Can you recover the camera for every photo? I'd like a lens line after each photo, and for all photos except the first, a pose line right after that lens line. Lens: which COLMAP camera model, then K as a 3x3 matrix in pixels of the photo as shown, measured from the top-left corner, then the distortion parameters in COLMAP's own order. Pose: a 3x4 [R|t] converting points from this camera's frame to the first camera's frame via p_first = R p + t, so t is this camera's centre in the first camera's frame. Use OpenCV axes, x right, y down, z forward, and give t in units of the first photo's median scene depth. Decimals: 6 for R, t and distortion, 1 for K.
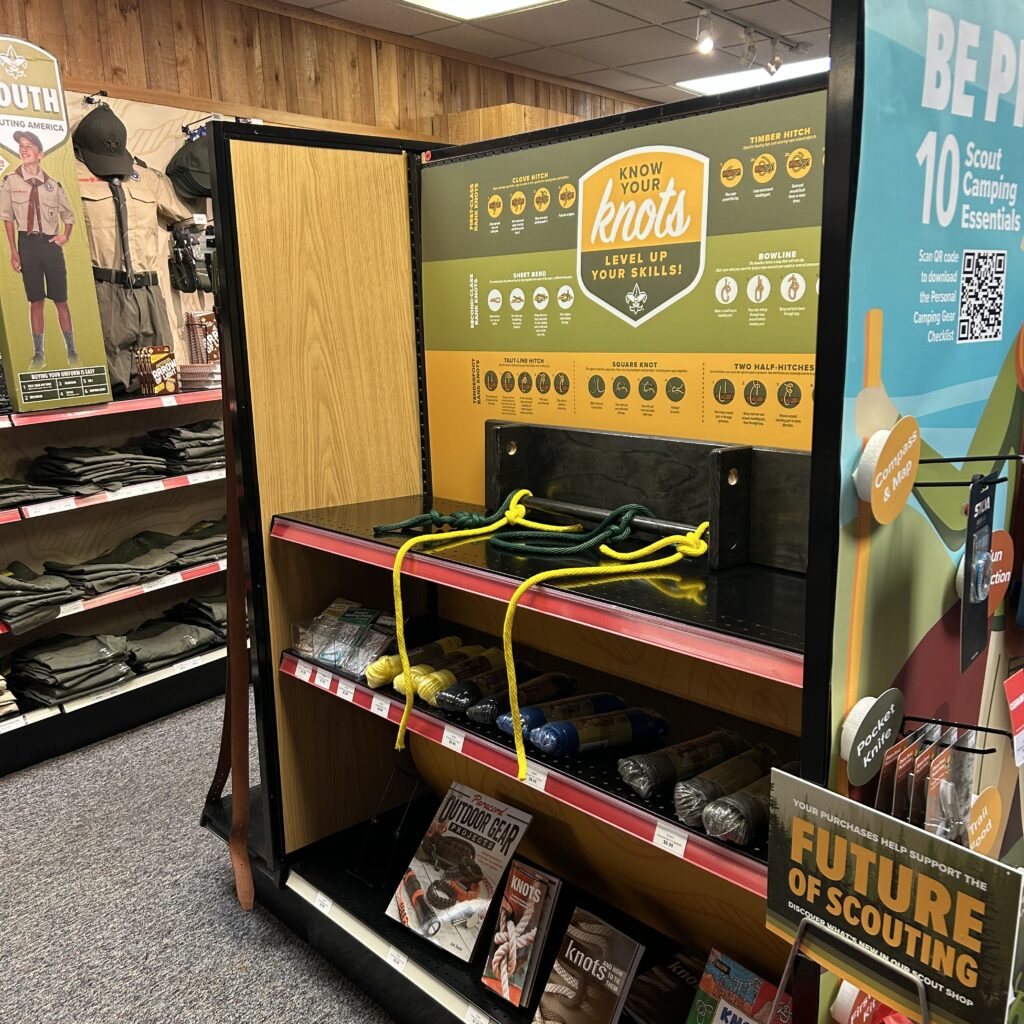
lens RADIAL K [[1022.0, 0, 496.7], [0, 1022.0, 512.1], [0, 0, 1]] dist [0.042540, -0.036902]
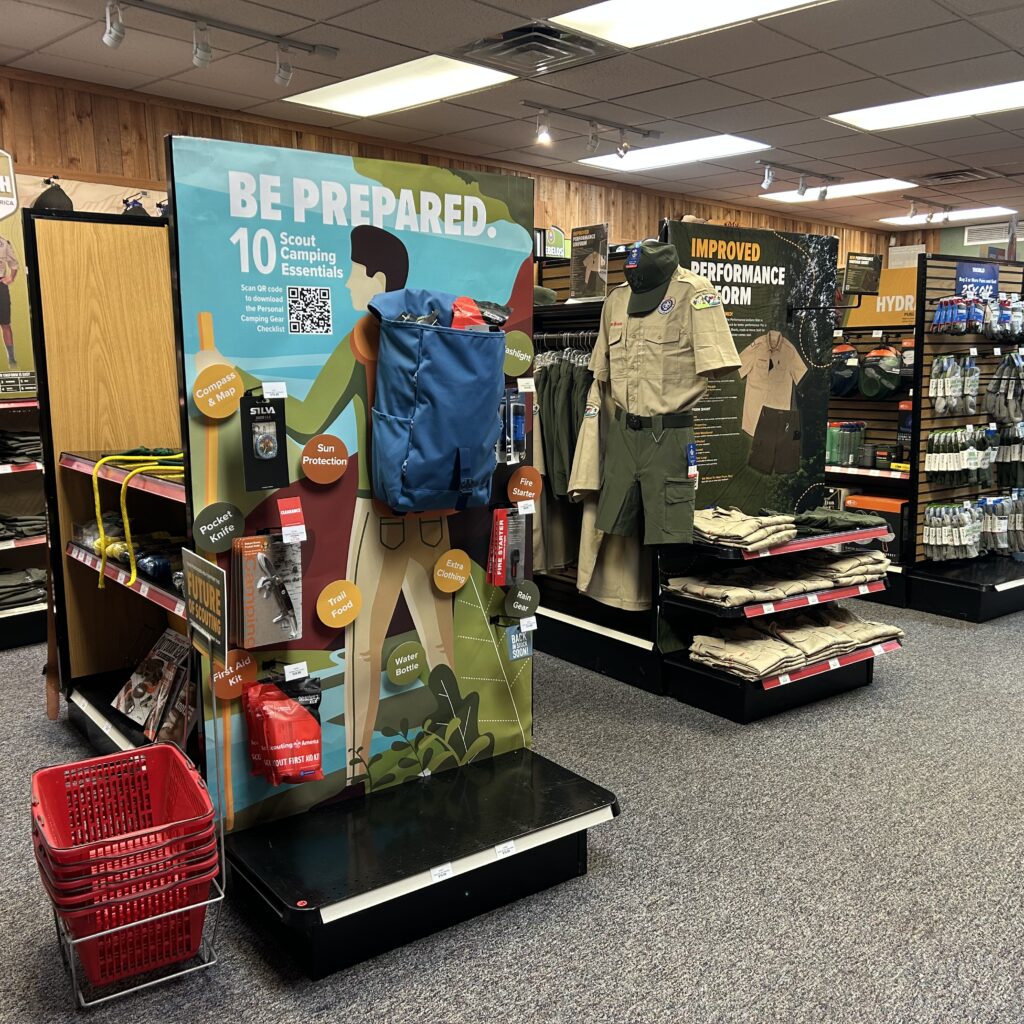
lens RADIAL K [[1022.0, 0, 496.7], [0, 1022.0, 512.1], [0, 0, 1]] dist [0.042540, -0.036902]
pose [[0.994943, 0.032632, -0.094997, 0.391025], [-0.037174, 0.998229, -0.046444, 0.093788], [0.093313, 0.049740, 0.994394, -0.329830]]
